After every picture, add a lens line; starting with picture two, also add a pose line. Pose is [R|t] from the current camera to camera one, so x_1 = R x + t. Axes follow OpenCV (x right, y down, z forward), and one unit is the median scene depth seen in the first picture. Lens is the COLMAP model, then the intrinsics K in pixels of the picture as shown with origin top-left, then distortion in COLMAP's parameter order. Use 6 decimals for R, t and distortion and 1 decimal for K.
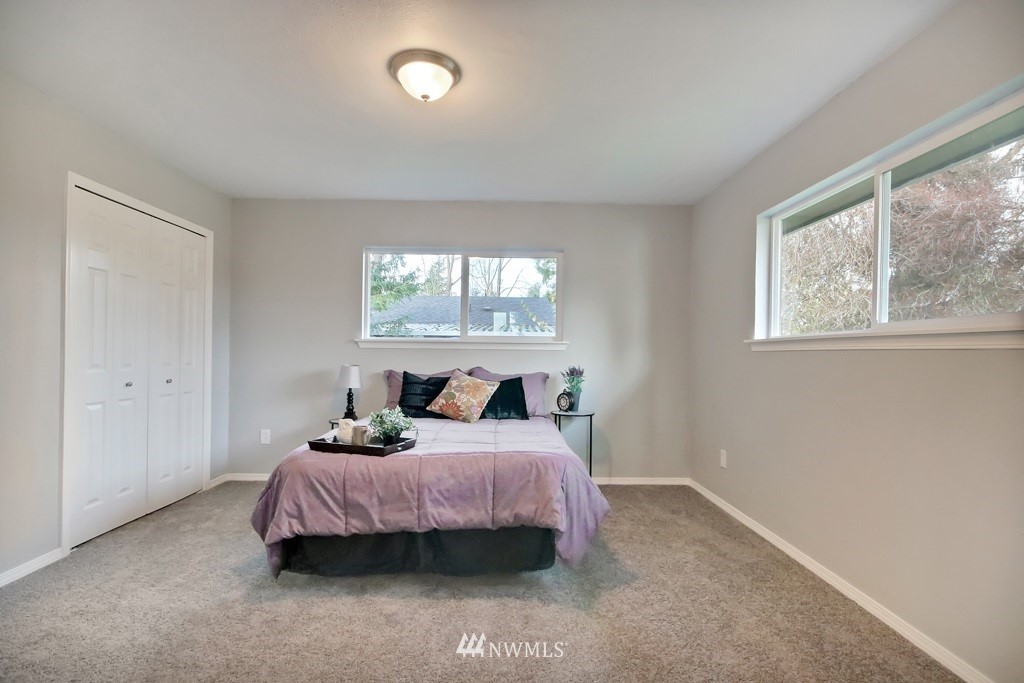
lens RADIAL K [[536.4, 0, 504.4], [0, 536.4, 351.4], [0, 0, 1]] dist [0.007010, 0.002074]
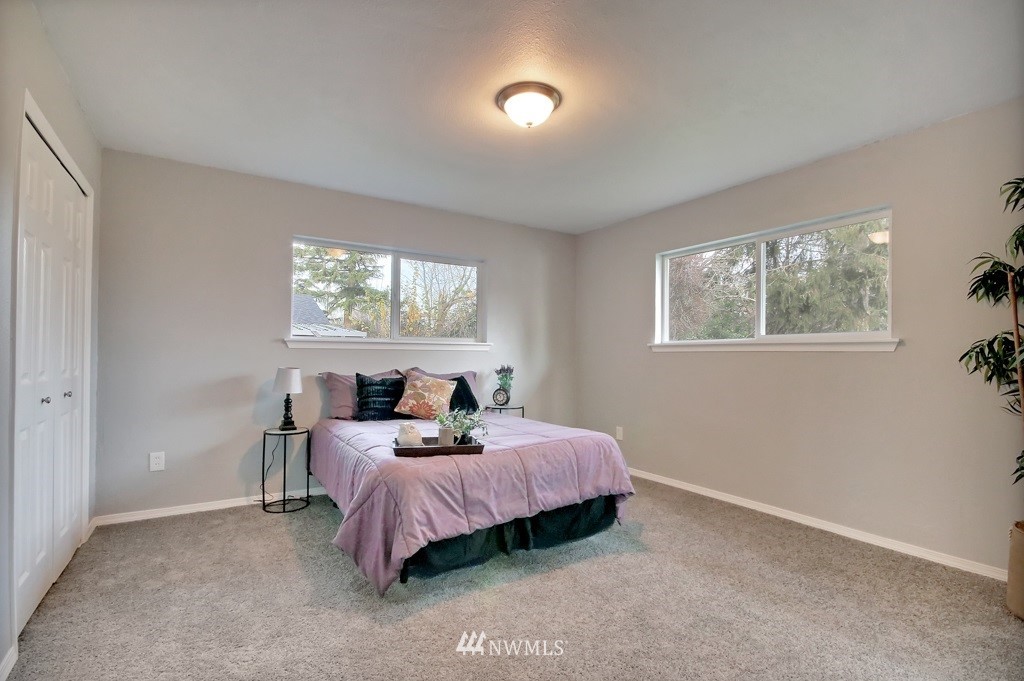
lens RADIAL K [[532.2, 0, 500.9], [0, 532.2, 349.6], [0, 0, 1]] dist [0.012863, -0.008180]
pose [[0.821338, 0.000803, 0.570441, -0.817355], [-0.001703, 0.999998, 0.001044, -0.009664], [-0.570439, -0.001829, 0.821338, 0.127305]]
